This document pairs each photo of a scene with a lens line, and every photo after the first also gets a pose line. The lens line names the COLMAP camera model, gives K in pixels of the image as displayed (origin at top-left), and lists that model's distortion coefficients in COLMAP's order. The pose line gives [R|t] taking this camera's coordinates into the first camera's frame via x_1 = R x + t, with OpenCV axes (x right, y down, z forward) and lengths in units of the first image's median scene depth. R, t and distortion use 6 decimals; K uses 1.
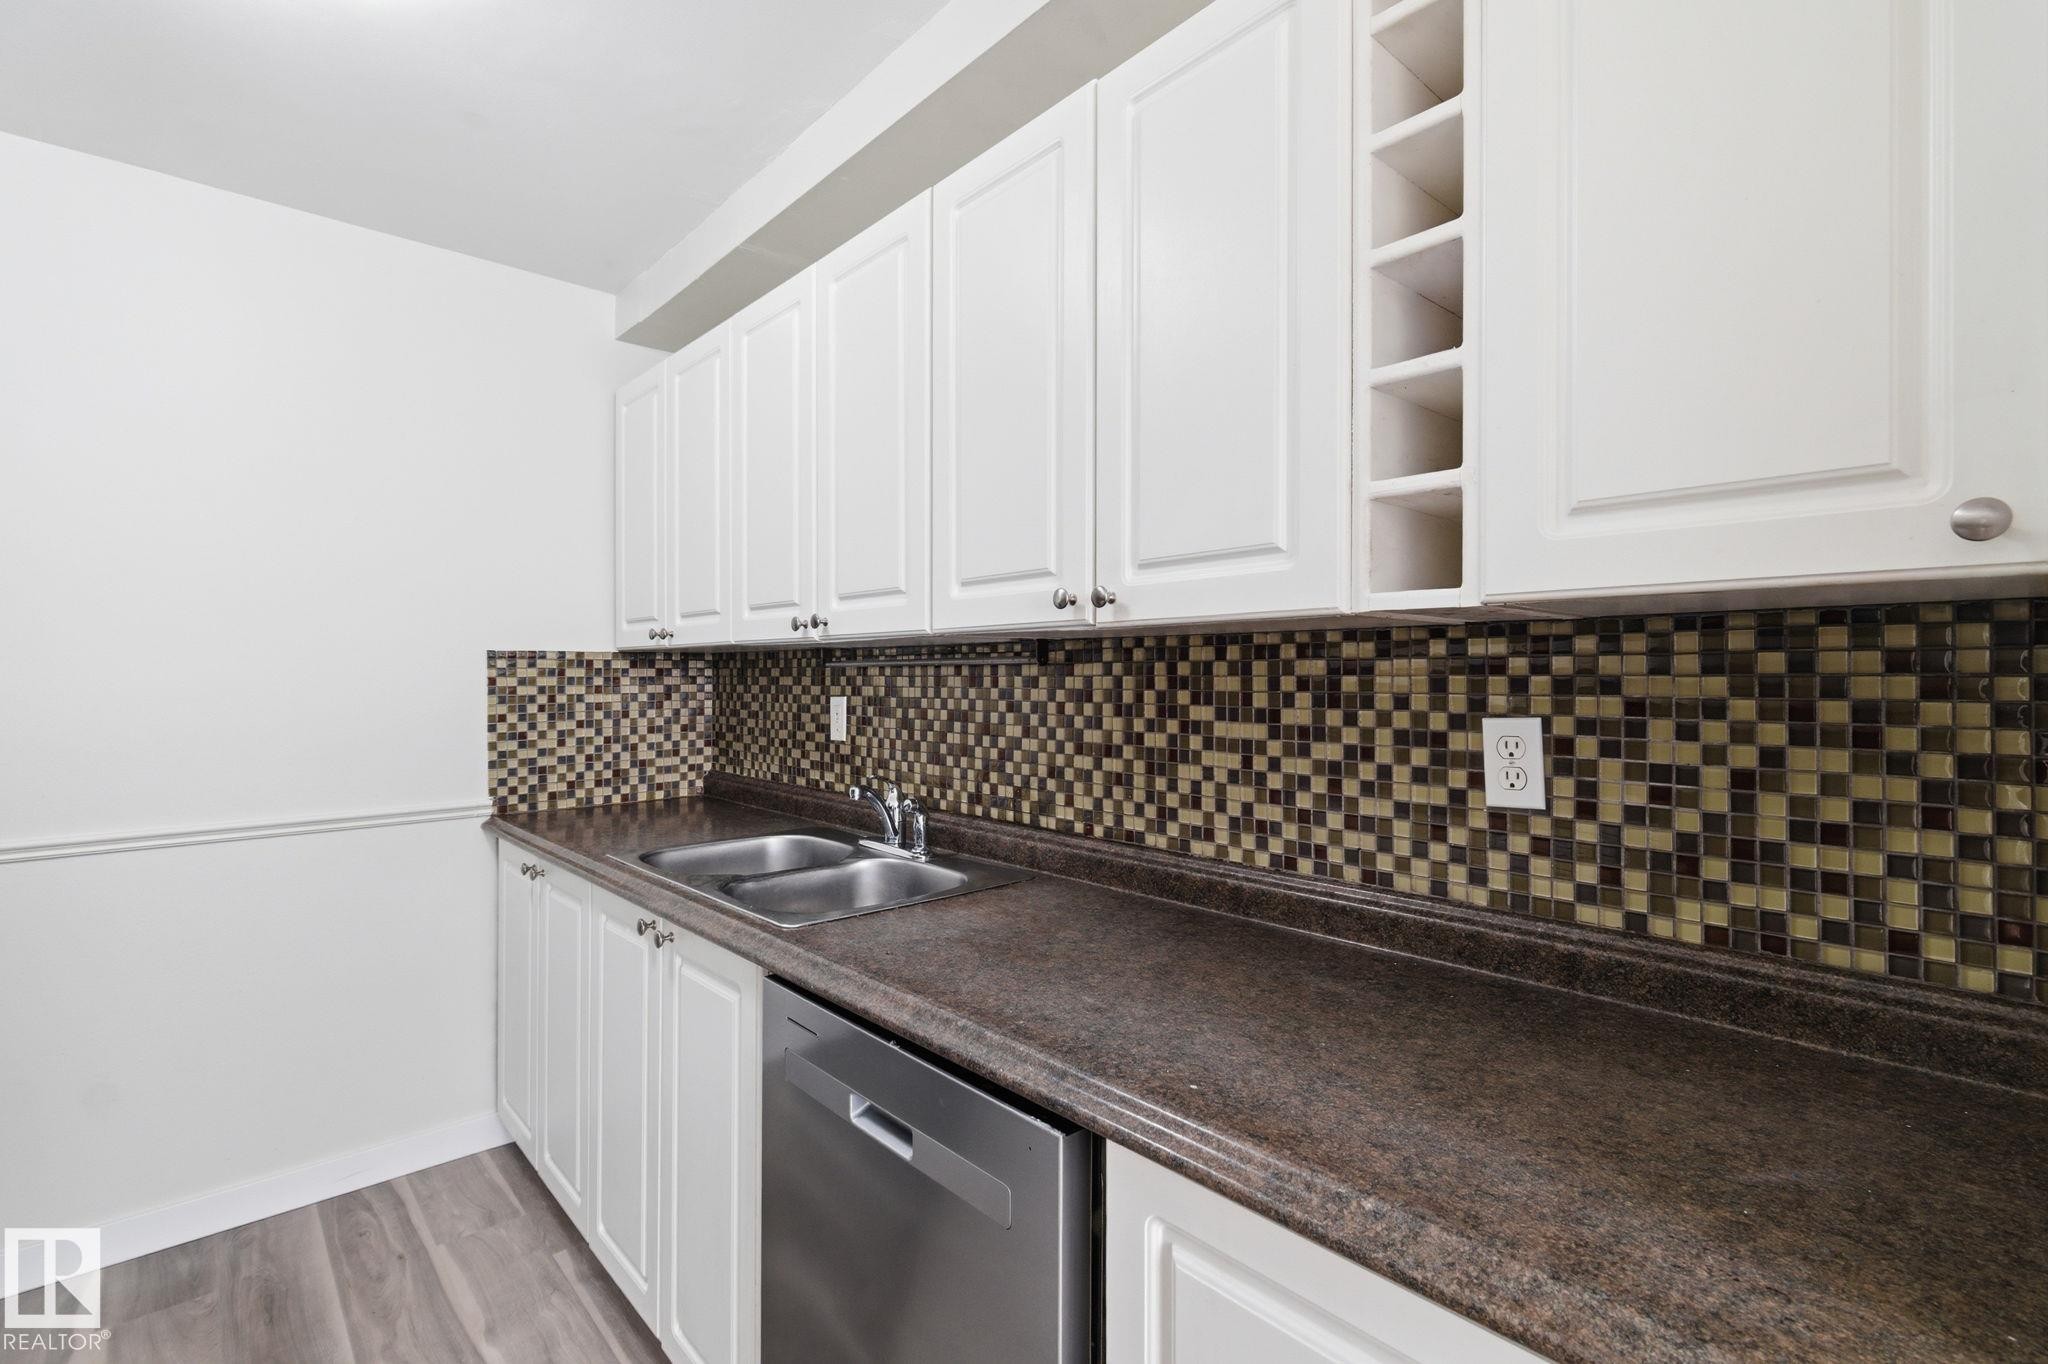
lens RADIAL K [[913.4, 0, 1022.9], [0, 913.4, 670.1], [0, 0, 1]] dist [0.005458, -0.001902]
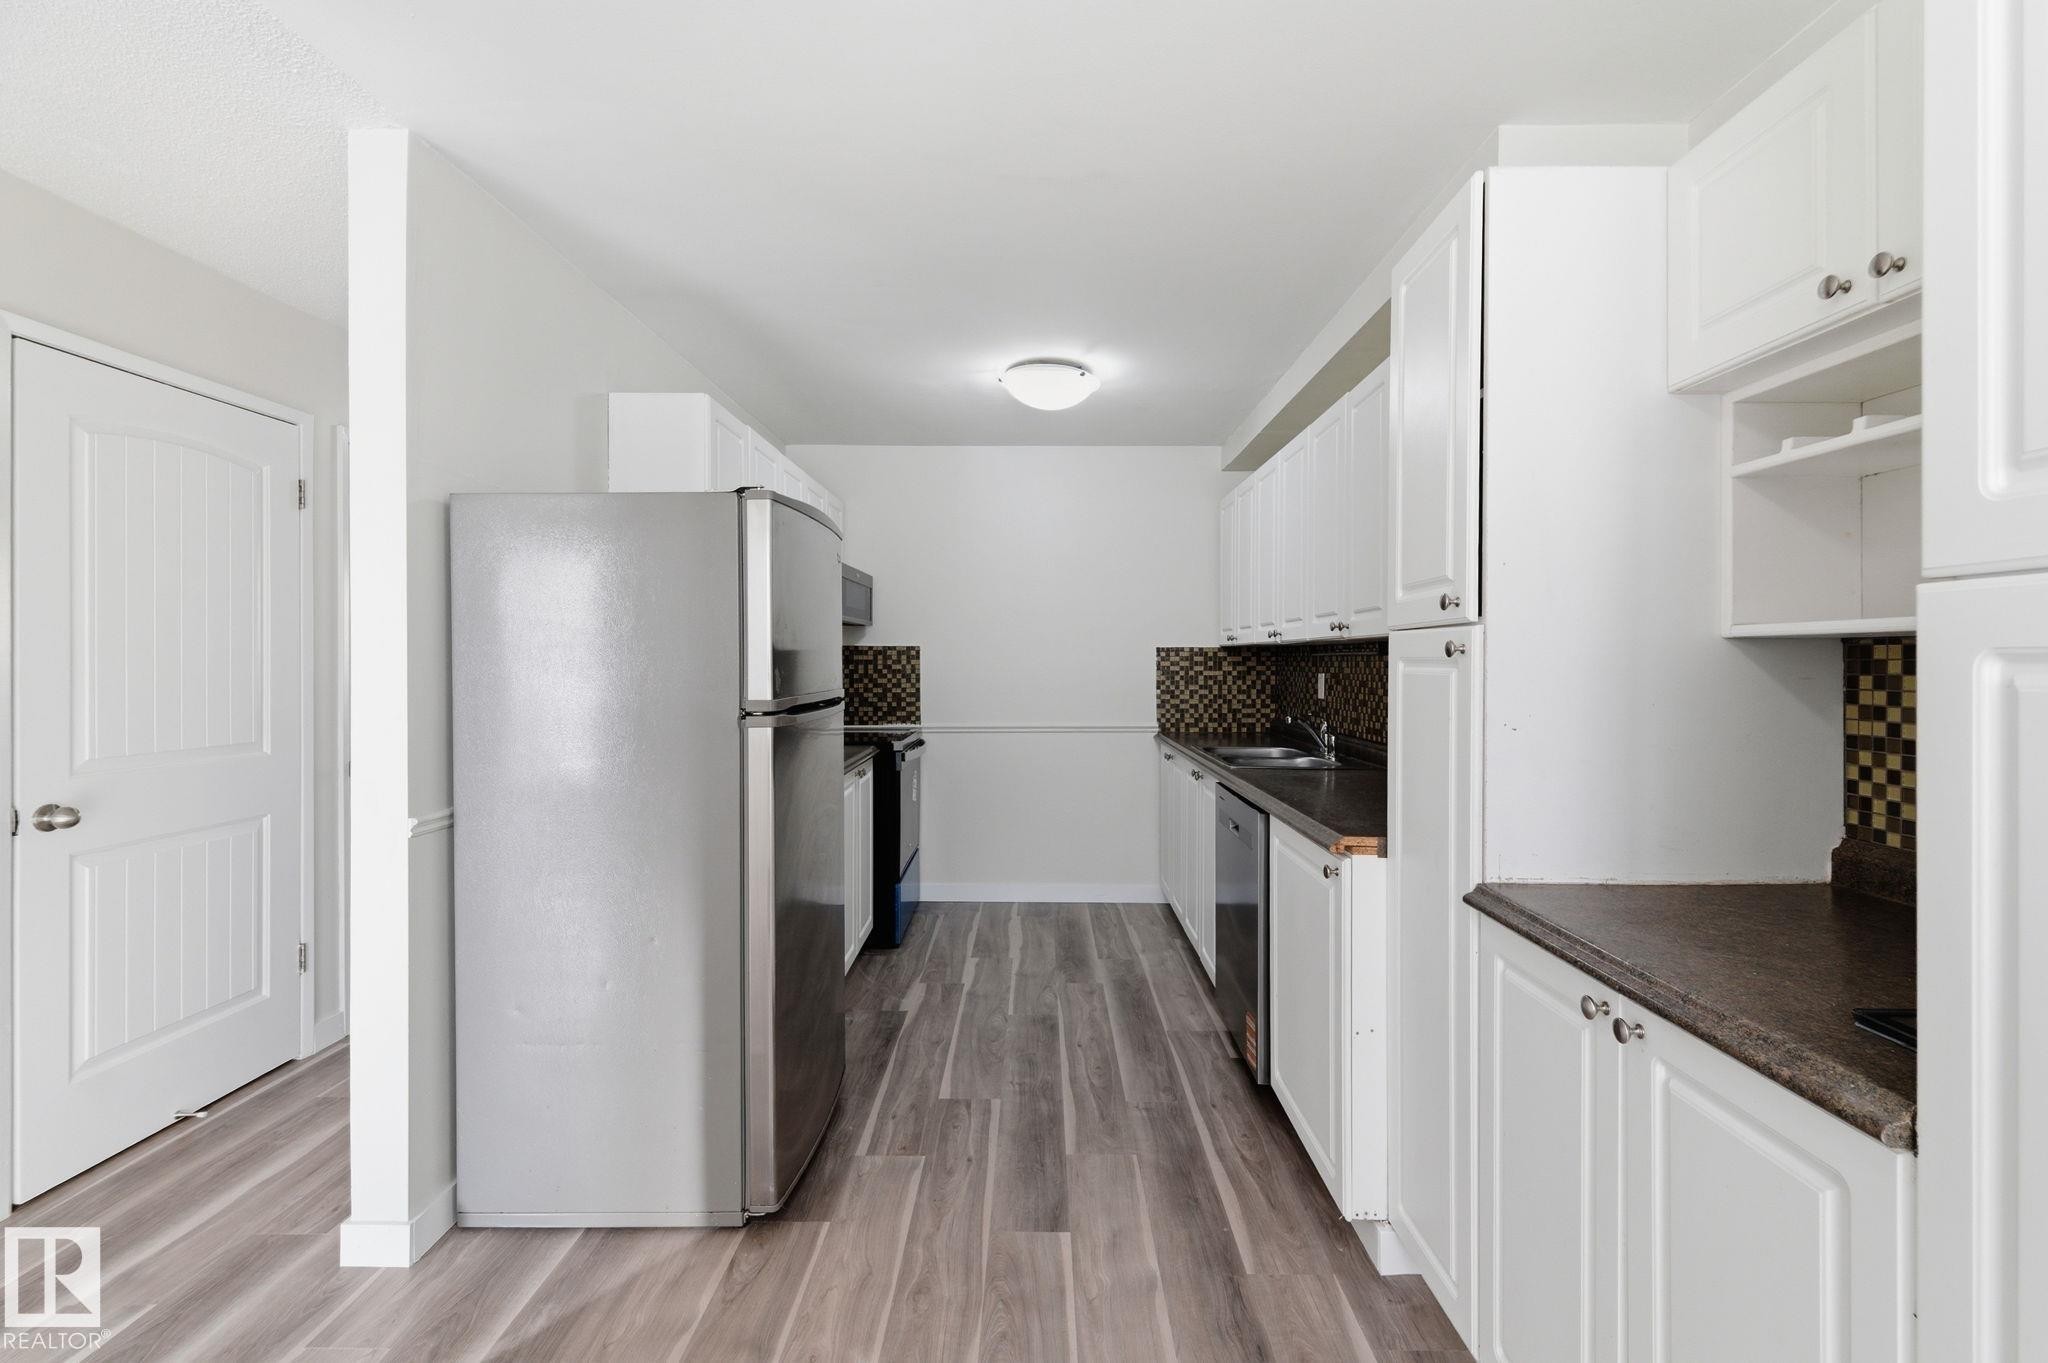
lens RADIAL K [[913.4, 0, 1022.4], [0, 913.4, 666.7], [0, 0, 1]] dist [0.005458, -0.001902]
pose [[0.724062, 0.008107, -0.689687, 0.528968], [-0.000987, 0.999942, 0.010718, -0.001288], [0.689734, -0.007079, 0.724028, -0.584458]]
